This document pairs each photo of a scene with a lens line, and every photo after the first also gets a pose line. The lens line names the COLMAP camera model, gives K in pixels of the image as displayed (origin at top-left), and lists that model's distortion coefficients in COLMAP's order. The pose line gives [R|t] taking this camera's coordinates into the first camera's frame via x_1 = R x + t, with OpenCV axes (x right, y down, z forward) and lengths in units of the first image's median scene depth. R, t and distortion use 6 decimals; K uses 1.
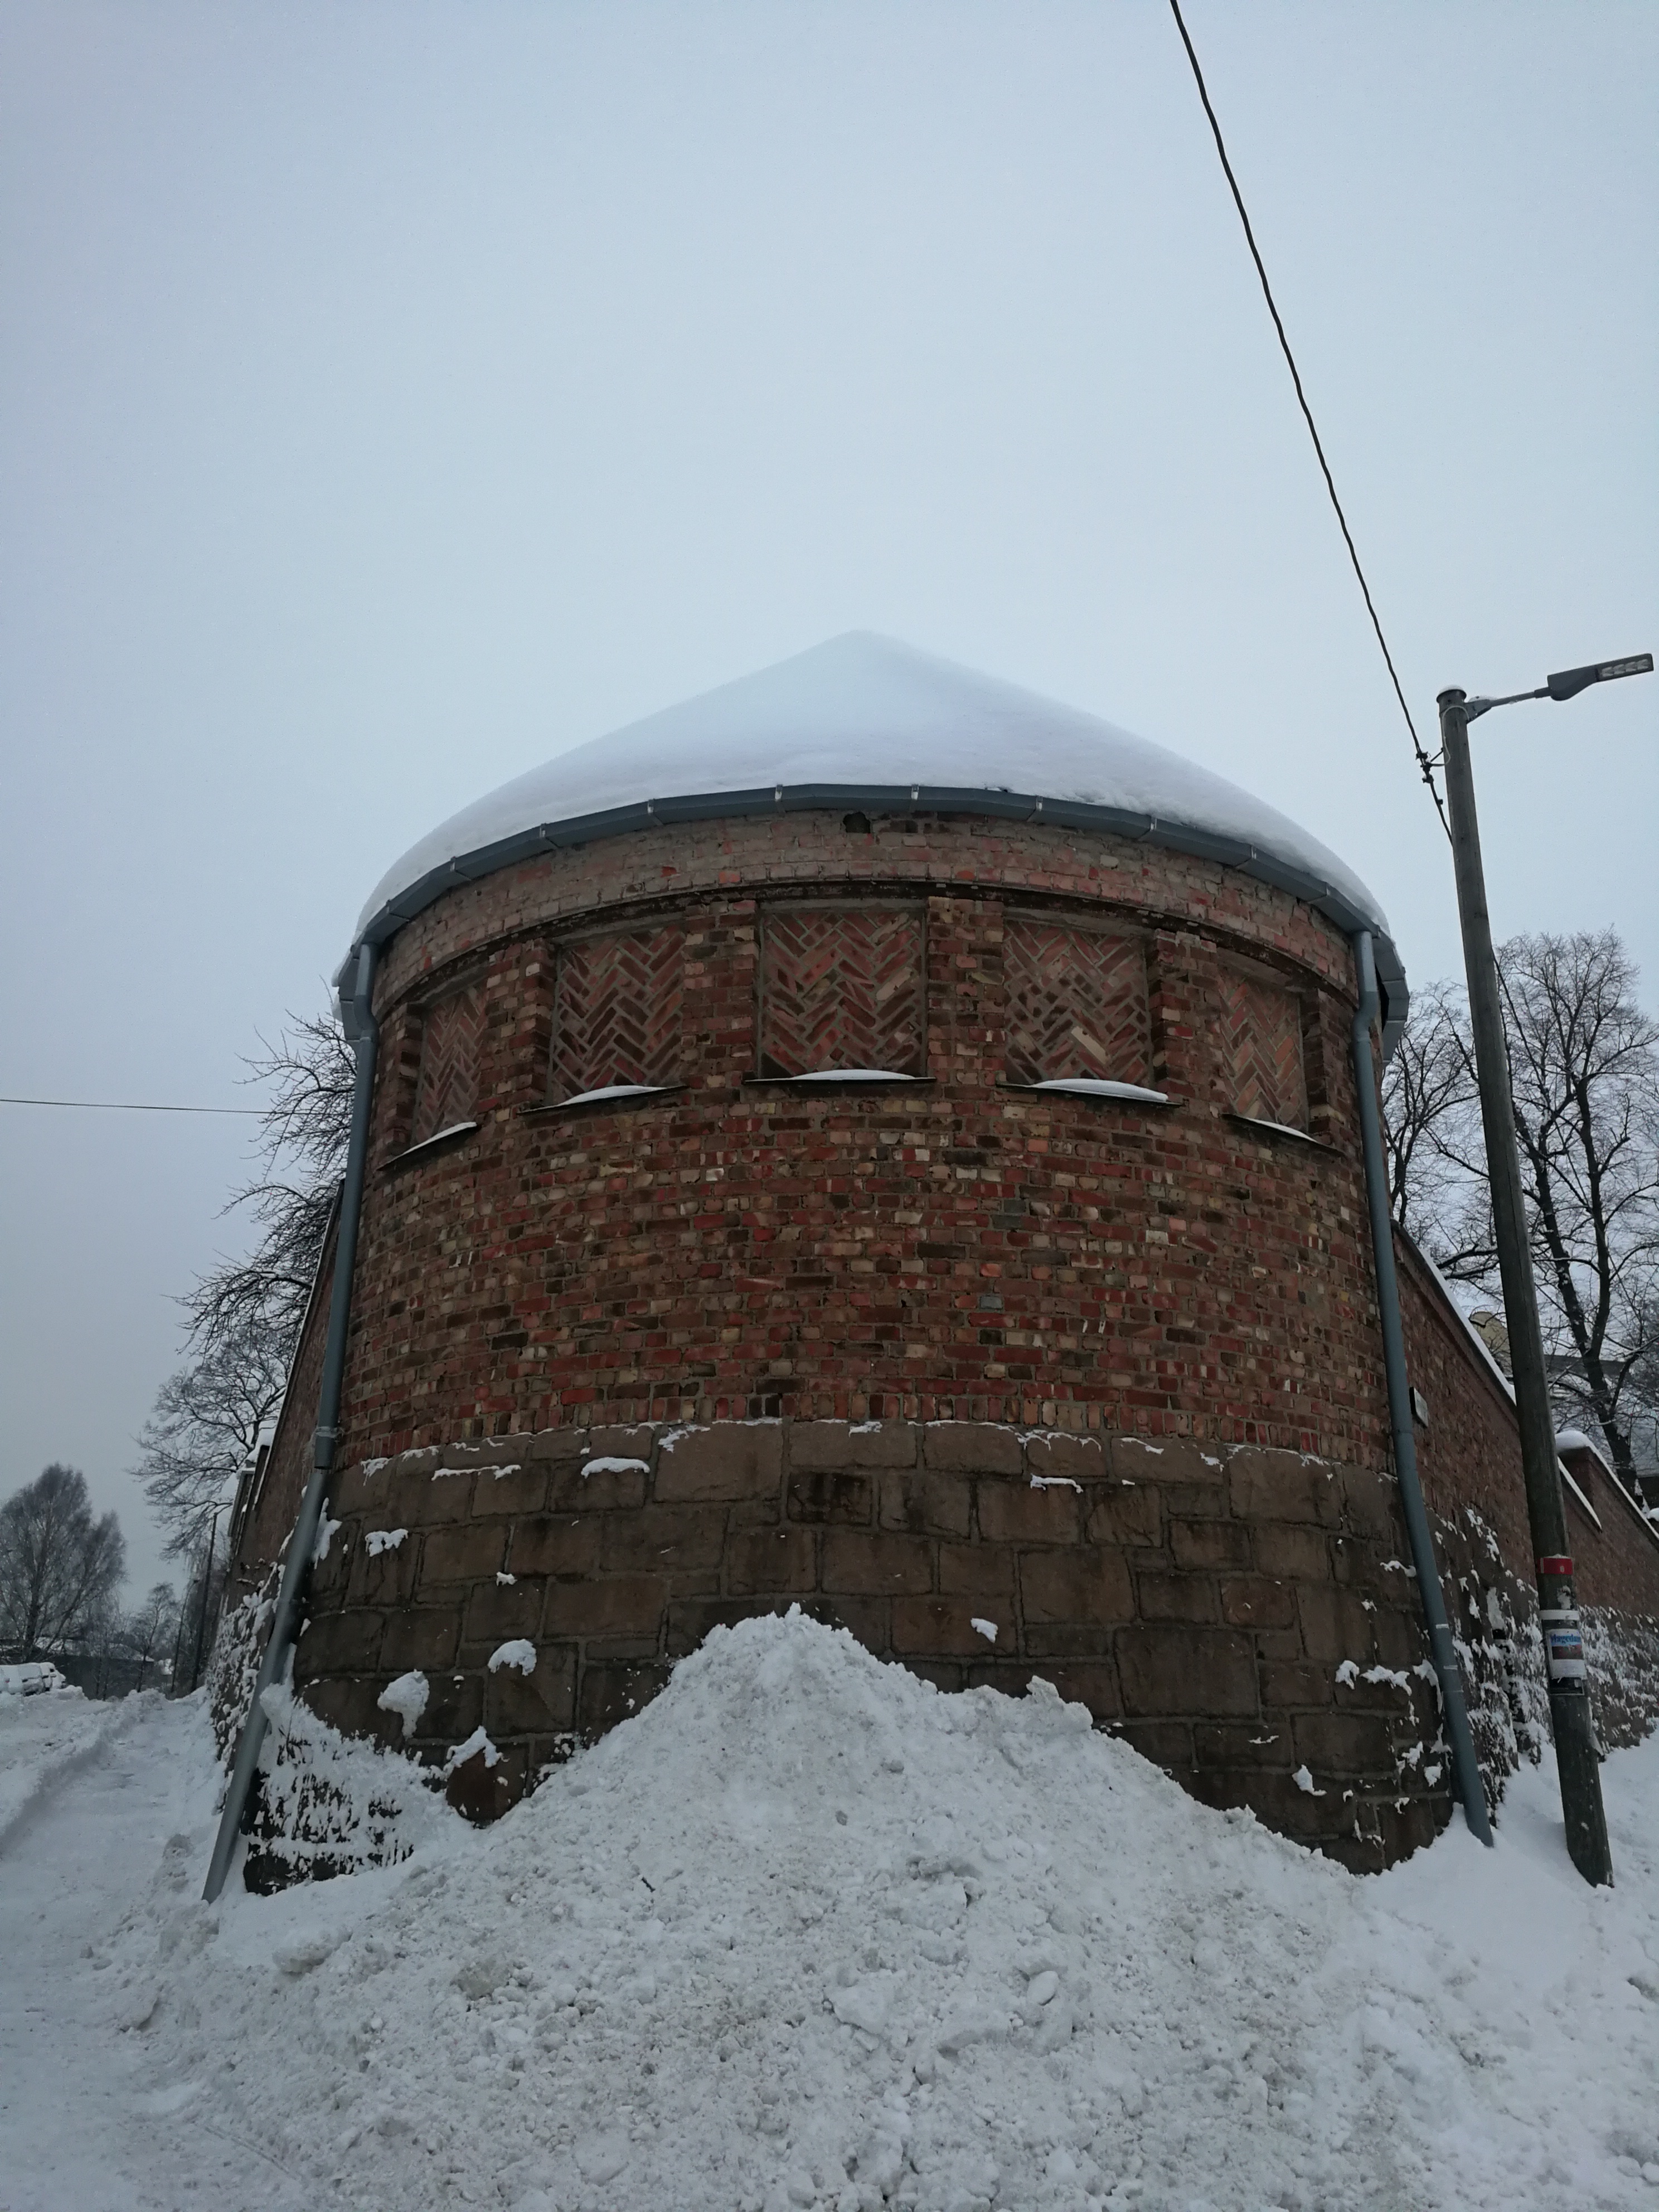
lens RADIAL K [[1749.3, 0, 829.8], [0, 1749.3, 1102.1], [0, 0, 1]] dist [0.026763, -0.015448]
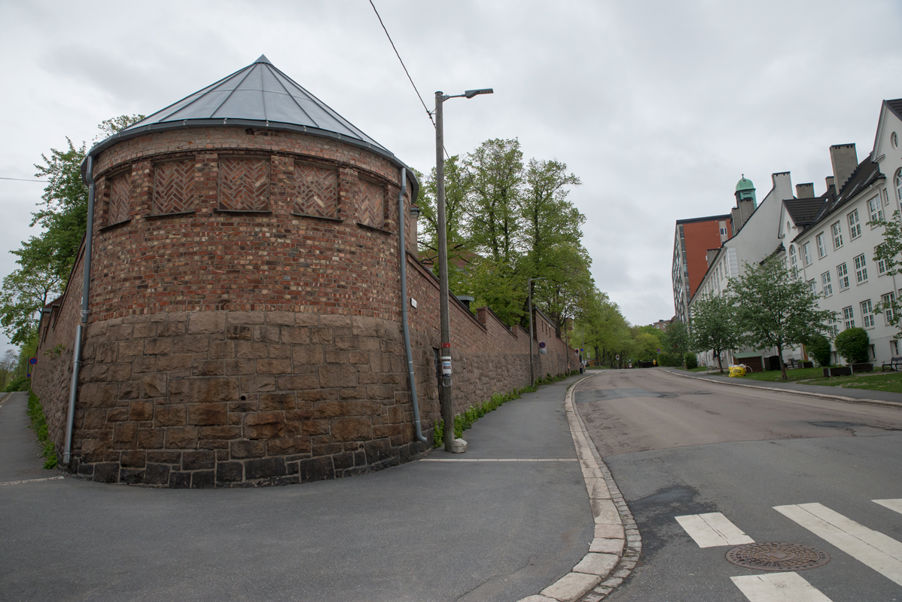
lens RADIAL K [[638.5, 0, 453.0], [0, 638.5, 301.1], [0, 0, 1]] dist [-0.106640, 0.001785]
pose [[0.958400, -0.003523, 0.285408, 0.045741], [-0.054206, 0.979480, 0.194115, -0.098717], [-0.280235, -0.201511, 0.938542, -0.282103]]
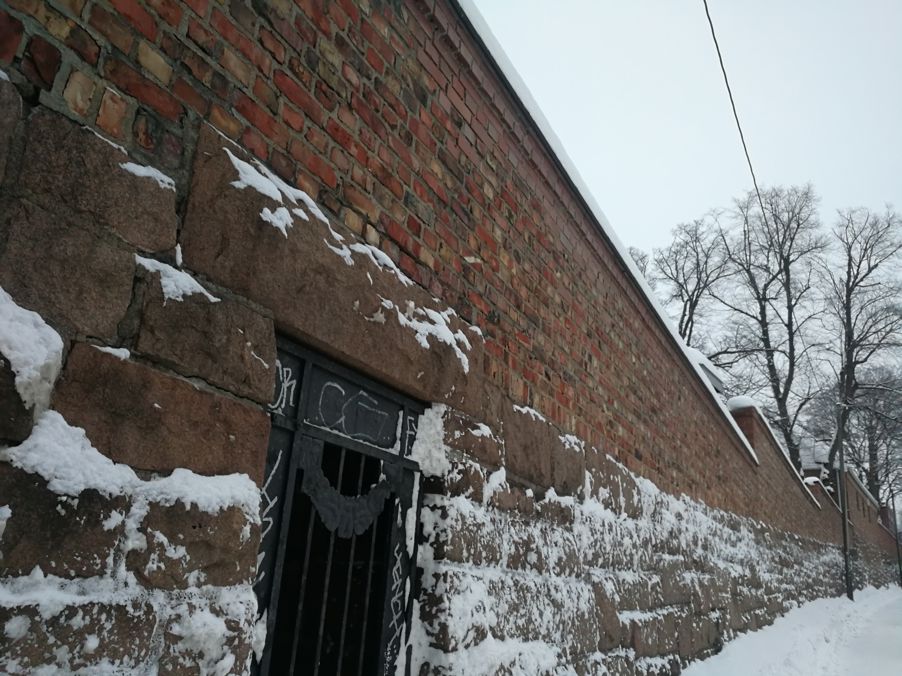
lens RADIAL K [[713.3, 0, 450.2], [0, 713.3, 340.0], [0, 0, 1]] dist [0.026763, -0.015448]
pose [[0.997656, 0.050670, -0.045998, 0.098825], [-0.049145, 0.998224, 0.033683, 0.062434], [0.047623, -0.031343, 0.998373, 0.195017]]
